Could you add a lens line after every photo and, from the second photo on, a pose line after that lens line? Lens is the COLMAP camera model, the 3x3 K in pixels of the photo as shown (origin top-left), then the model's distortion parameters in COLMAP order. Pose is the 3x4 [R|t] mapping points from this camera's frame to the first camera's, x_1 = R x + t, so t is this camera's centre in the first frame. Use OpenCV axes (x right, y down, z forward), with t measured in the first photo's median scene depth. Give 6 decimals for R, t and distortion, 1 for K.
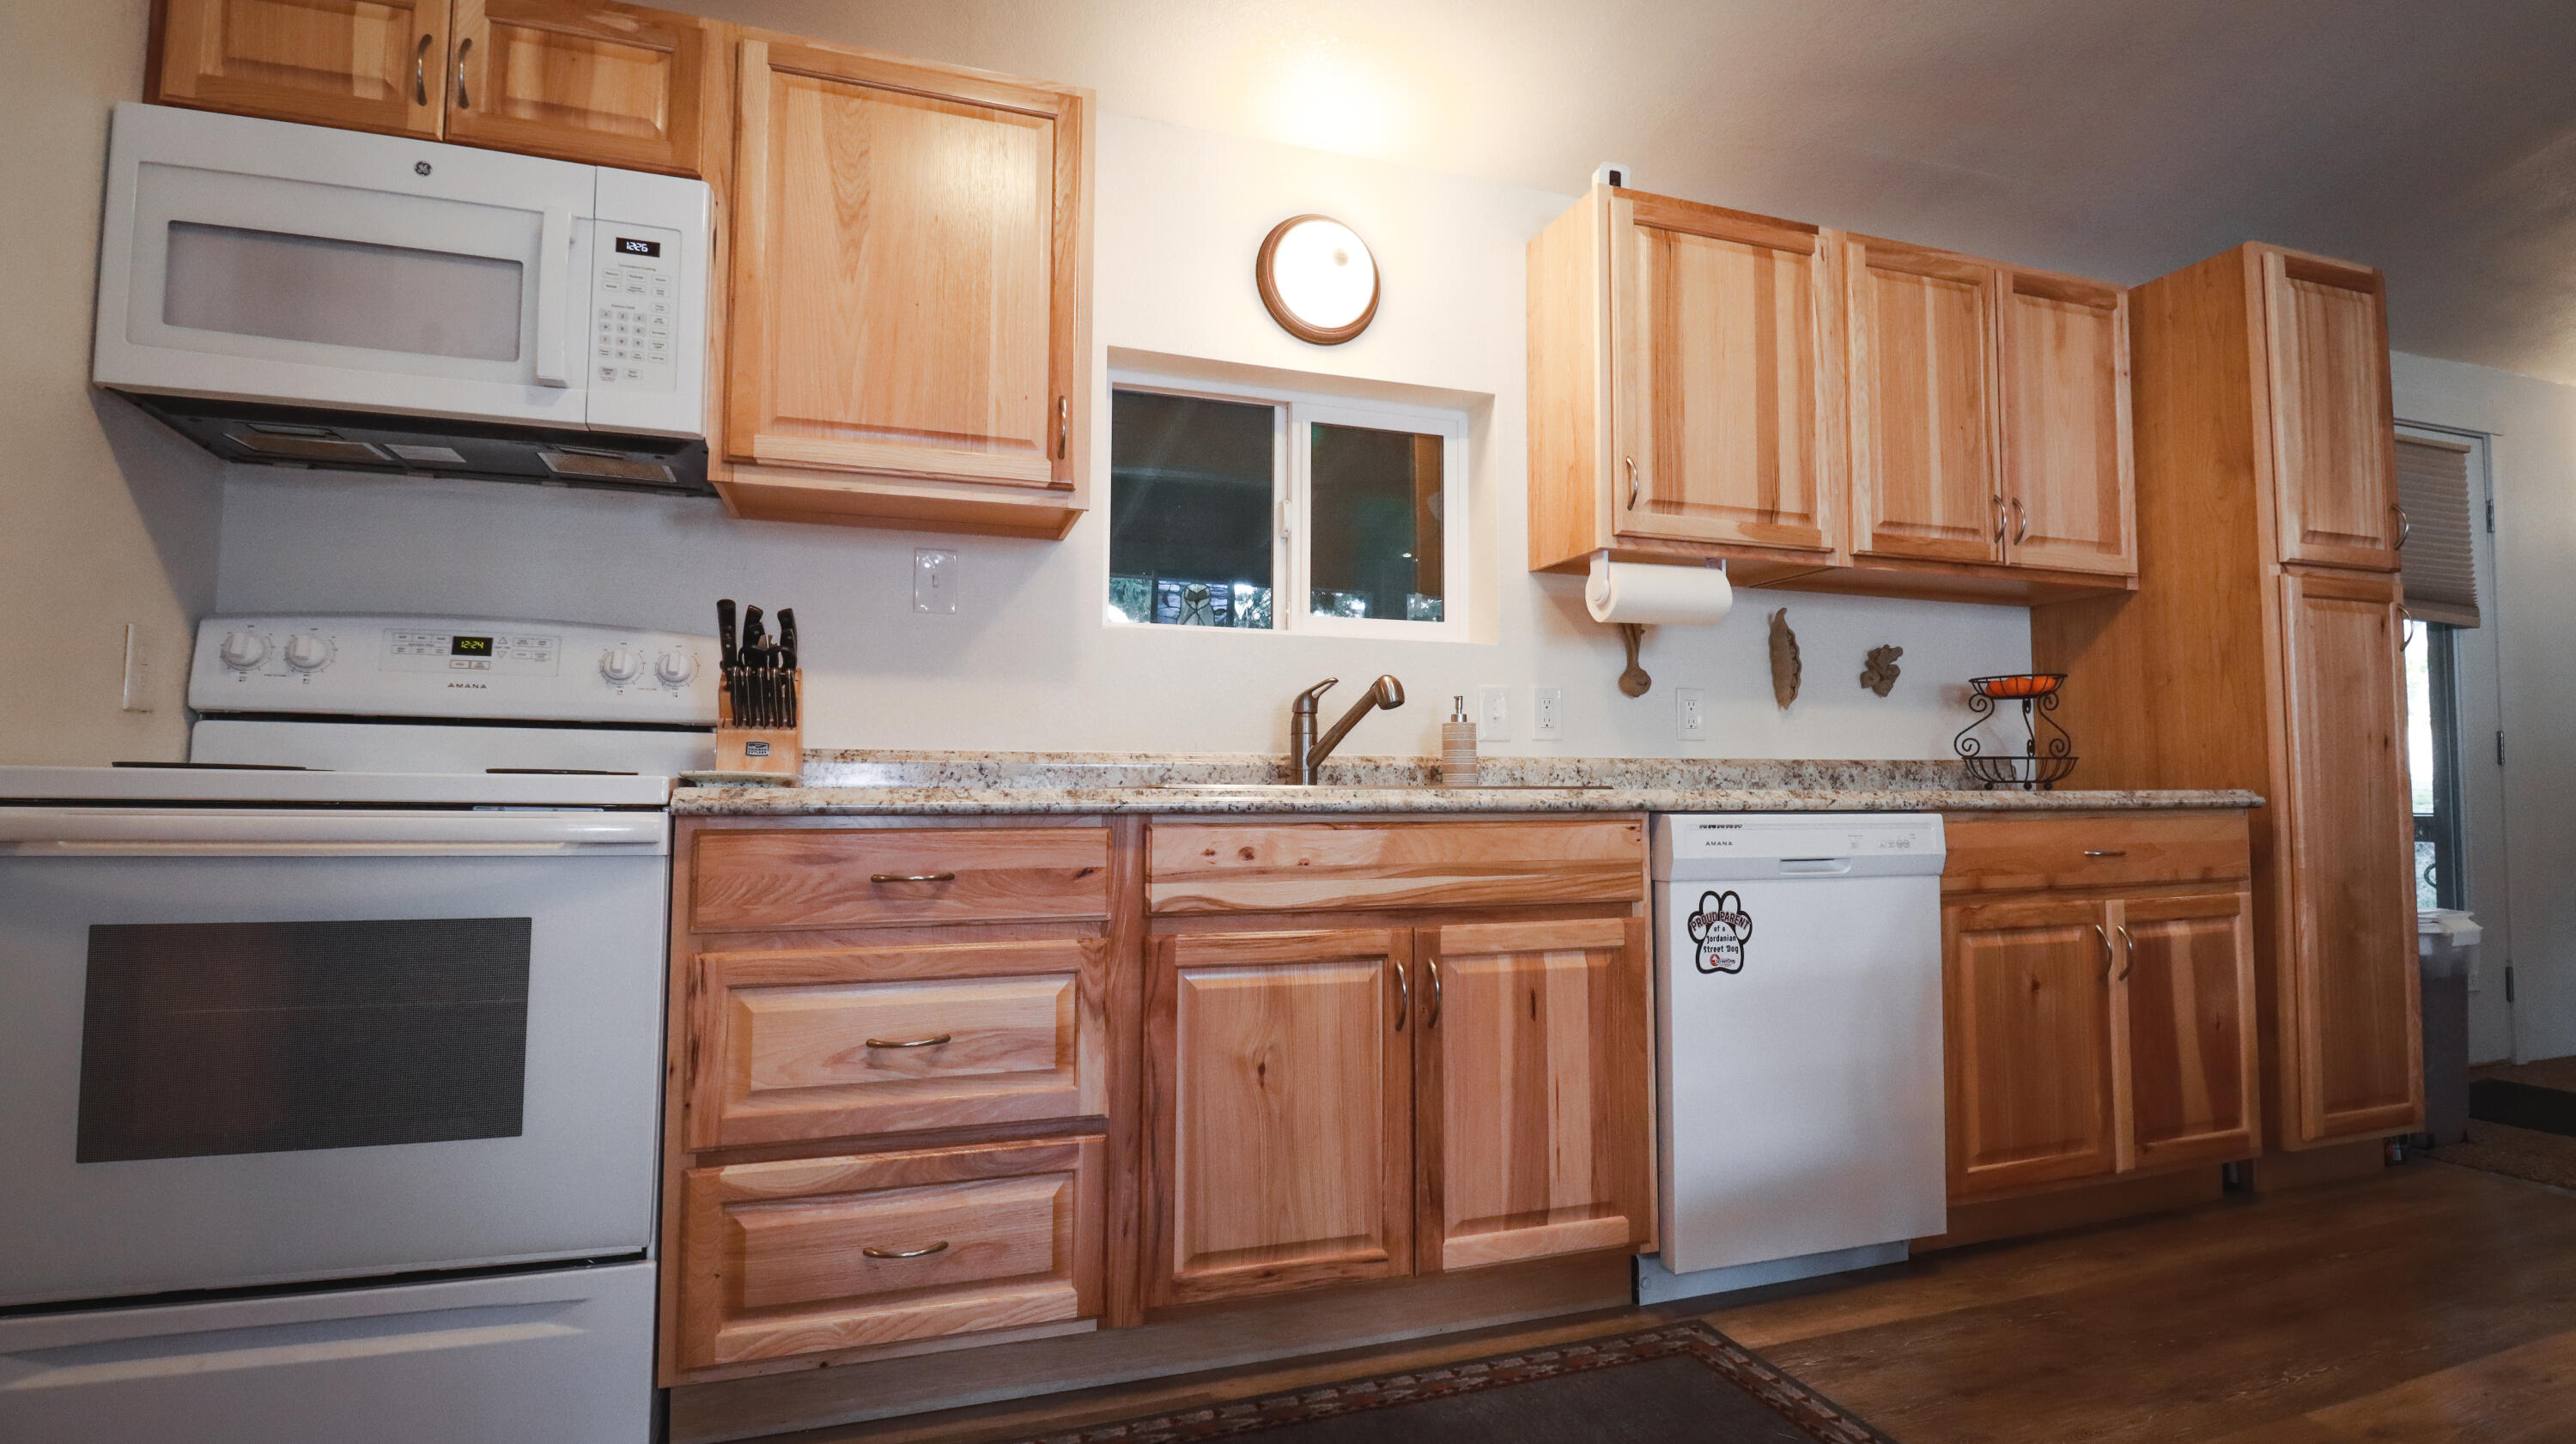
lens RADIAL K [[1240.9, 0, 1302.1], [0, 1240.9, 719.7], [0, 0, 1]] dist [-0.011096, -0.004318]
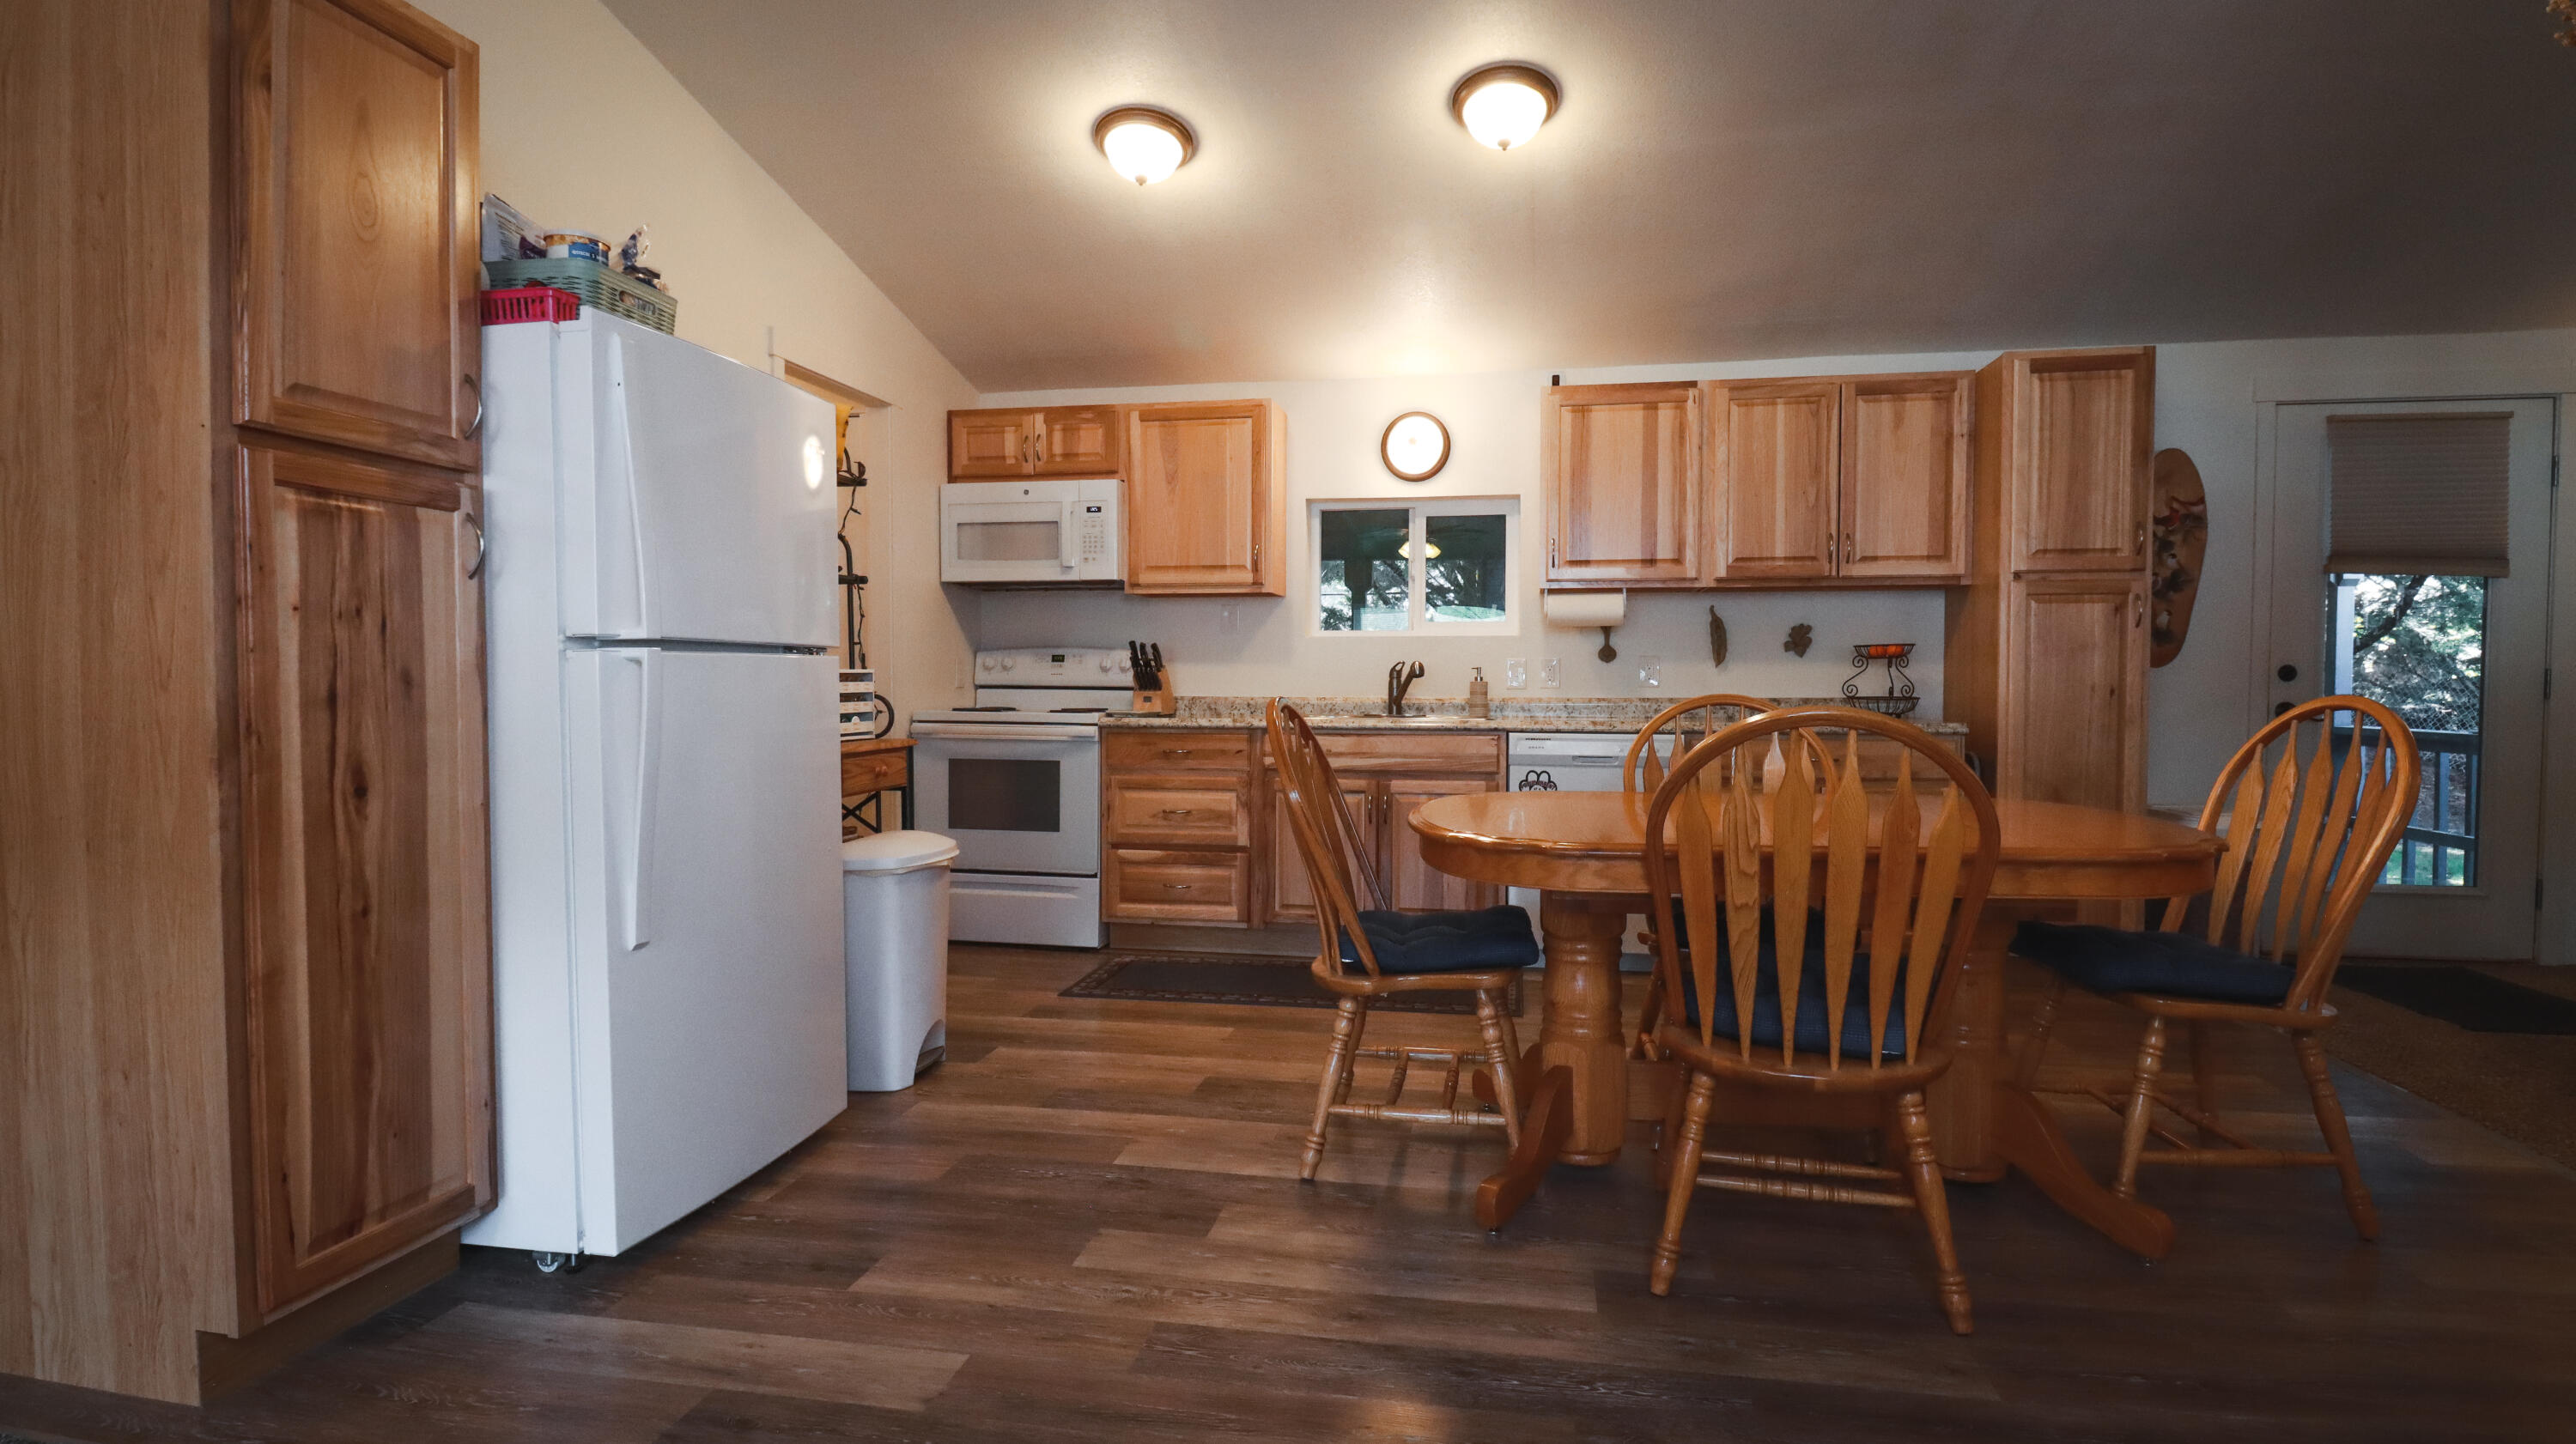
lens RADIAL K [[1240.9, 0, 1303.2], [0, 1240.9, 725.2], [0, 0, 1]] dist [-0.011096, -0.004318]
pose [[0.868243, 0.019885, -0.495741, 1.015117], [0.029331, 0.995392, 0.091298, -0.135292], [0.495272, -0.093810, 0.863658, -0.958061]]
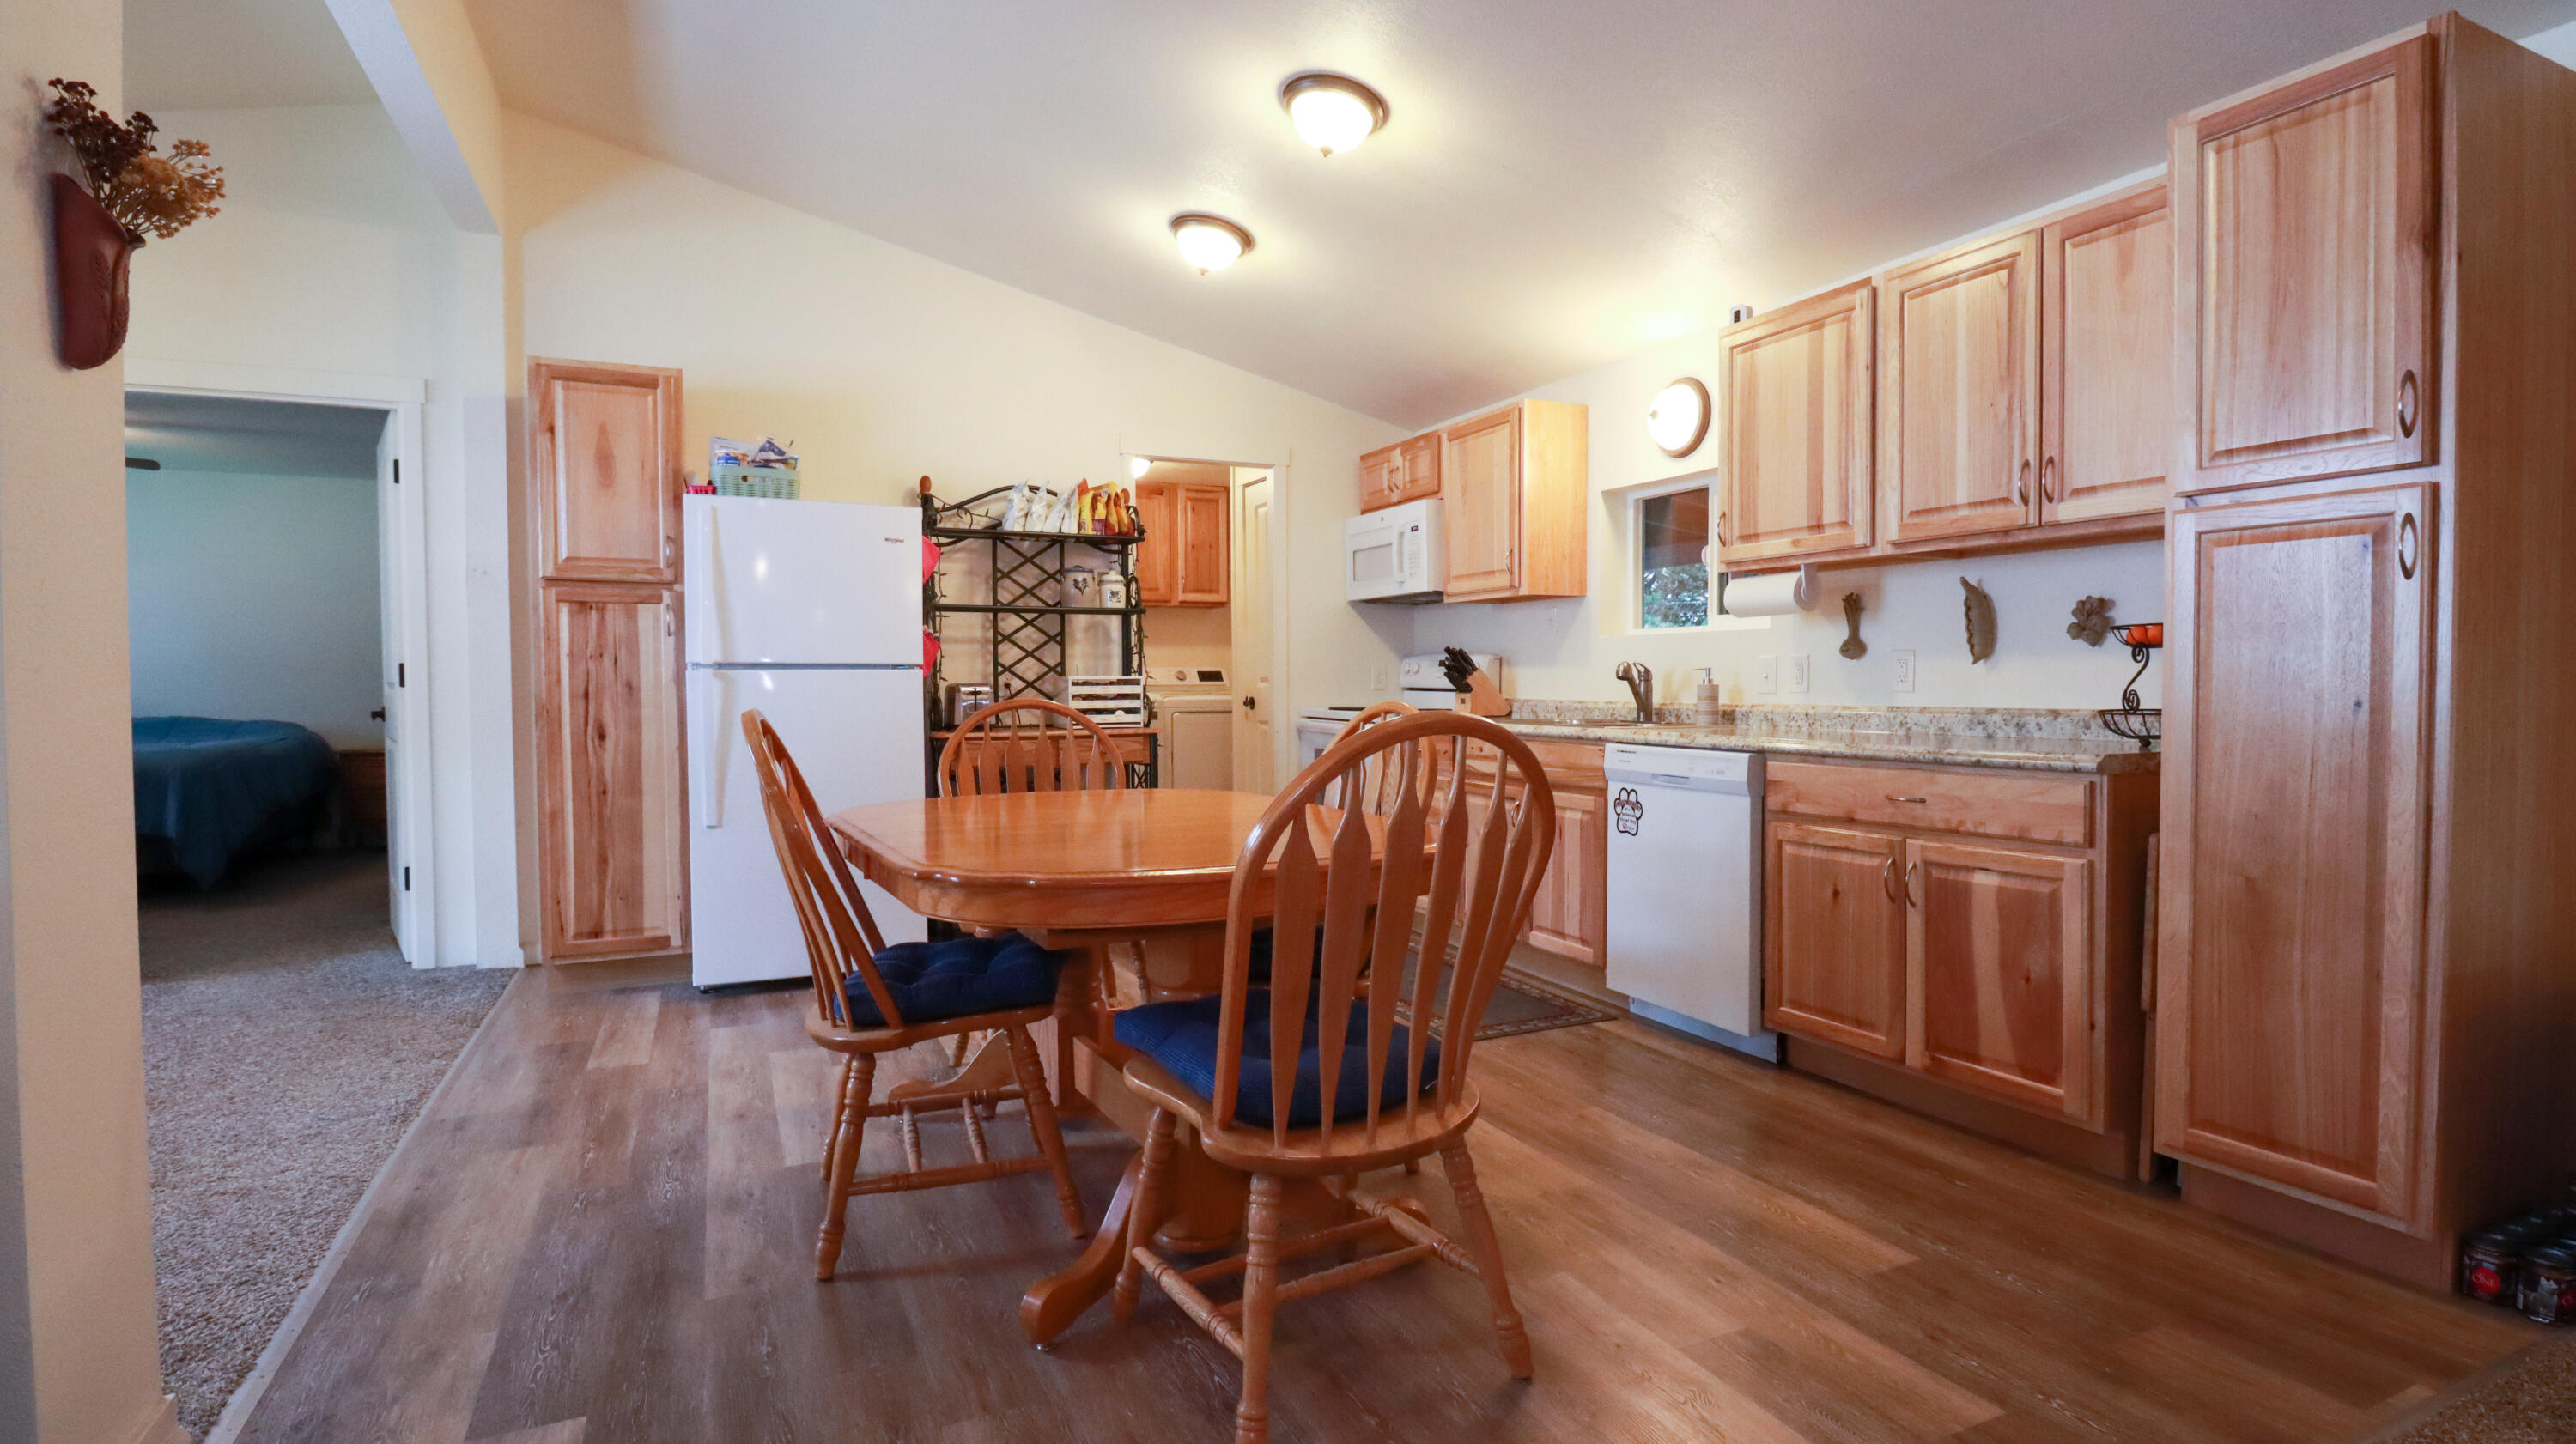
lens RADIAL K [[1240.9, 0, 1306.1], [0, 1240.9, 720.1], [0, 0, 1]] dist [-0.011096, -0.004318]
pose [[0.103937, 0.032213, -0.994062, 2.042723], [0.064720, 0.997138, 0.039080, -0.057695], [0.992476, -0.068397, 0.101554, 0.370768]]
